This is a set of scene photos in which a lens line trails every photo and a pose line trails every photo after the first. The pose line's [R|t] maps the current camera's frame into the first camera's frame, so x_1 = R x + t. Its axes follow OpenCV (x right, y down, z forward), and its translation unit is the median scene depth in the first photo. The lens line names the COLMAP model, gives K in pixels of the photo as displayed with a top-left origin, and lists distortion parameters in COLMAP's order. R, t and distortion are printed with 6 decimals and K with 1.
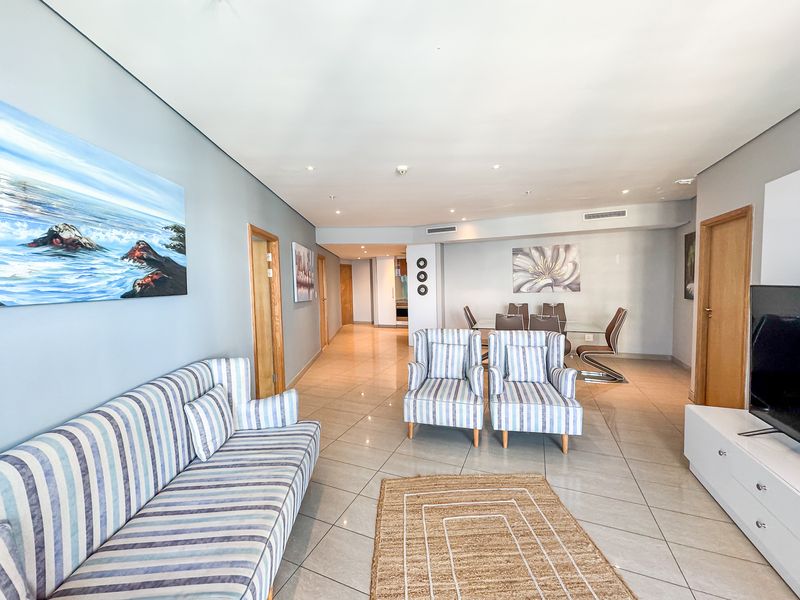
lens RADIAL K [[318.2, 0, 400.0], [0, 318.2, 300.0], [0, 0, 1]] dist [-0.002187, -0.000248]
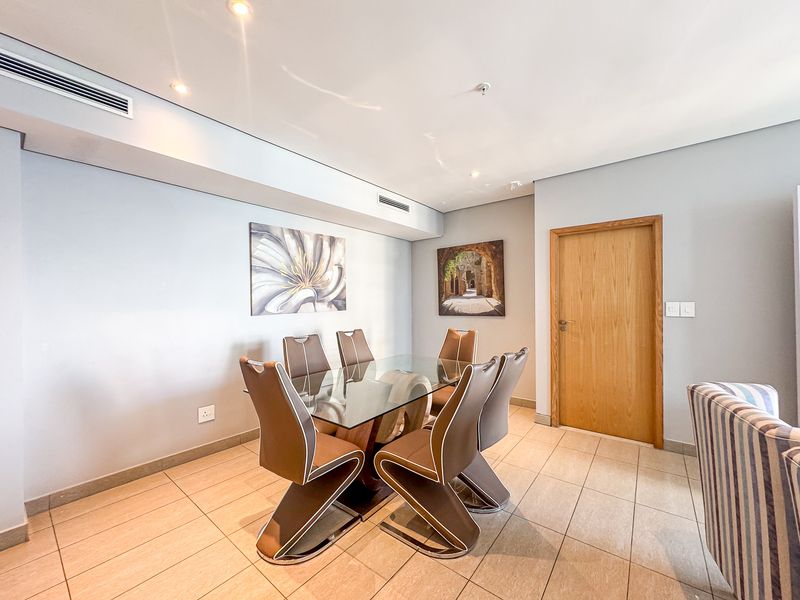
lens RADIAL K [[318.2, 0, 400.0], [0, 318.2, 300.0], [0, 0, 1]] dist [-0.002187, -0.000248]
pose [[0.270216, 0.027987, 0.962393, -0.044184], [0.056920, 0.997365, -0.044986, -0.011688], [-0.961116, 0.066935, 0.267911, 0.694157]]
